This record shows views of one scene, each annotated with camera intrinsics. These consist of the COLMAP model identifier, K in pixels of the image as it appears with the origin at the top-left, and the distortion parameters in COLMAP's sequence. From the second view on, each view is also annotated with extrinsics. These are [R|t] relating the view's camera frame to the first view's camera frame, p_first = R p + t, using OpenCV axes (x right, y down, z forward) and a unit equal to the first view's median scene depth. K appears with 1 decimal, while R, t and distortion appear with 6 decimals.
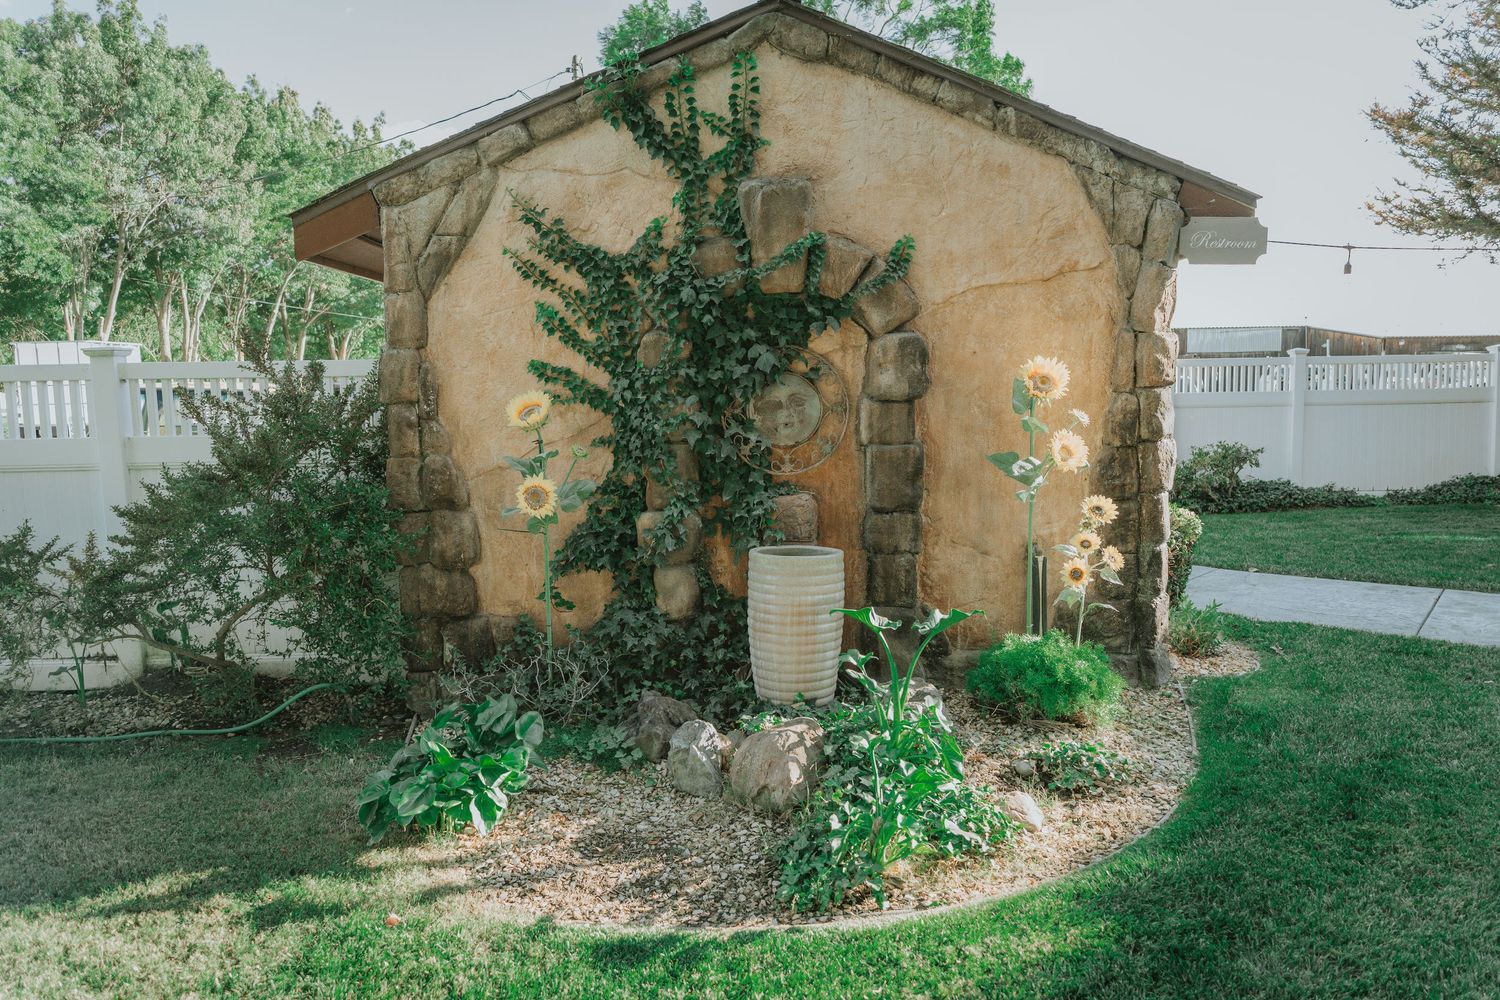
lens RADIAL K [[992.4, 0, 748.3], [0, 992.4, 495.2], [0, 0, 1]] dist [-0.011711, -0.001944]
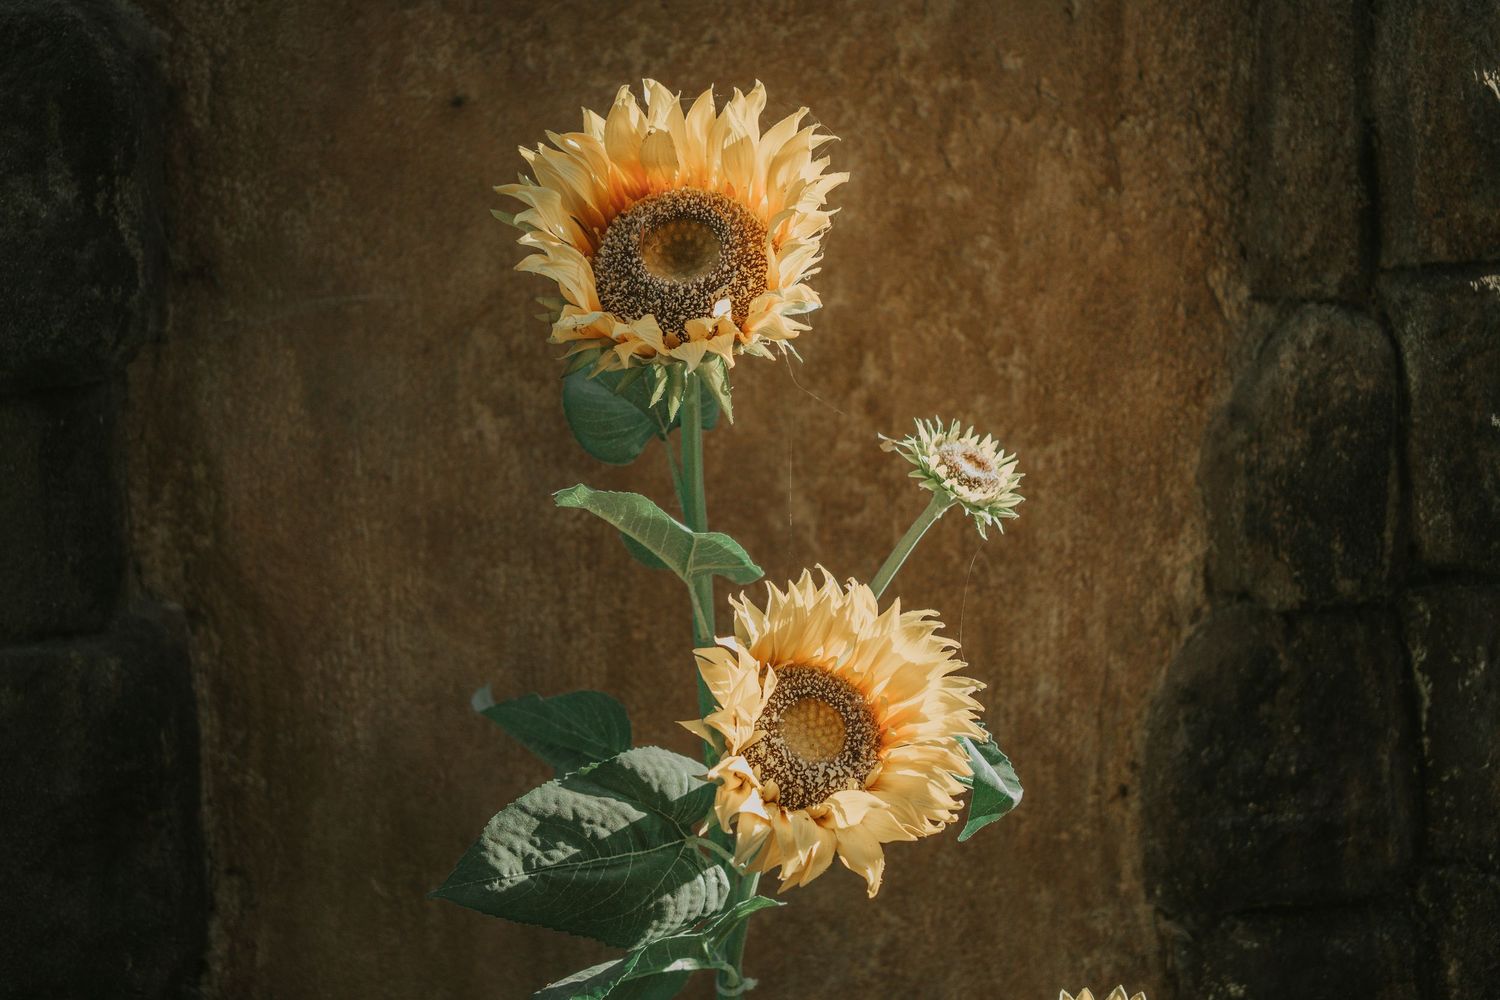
lens RADIAL K [[2183.2, 0, 751.1], [0, 2183.2, 502.5], [0, 0, 1]] dist [-0.017544, 0.000000]
pose [[0.999462, -0.029728, -0.013843, 0.284880], [0.029456, 0.999376, -0.019472, -0.063704], [0.014413, 0.019054, 0.999715, 0.614508]]
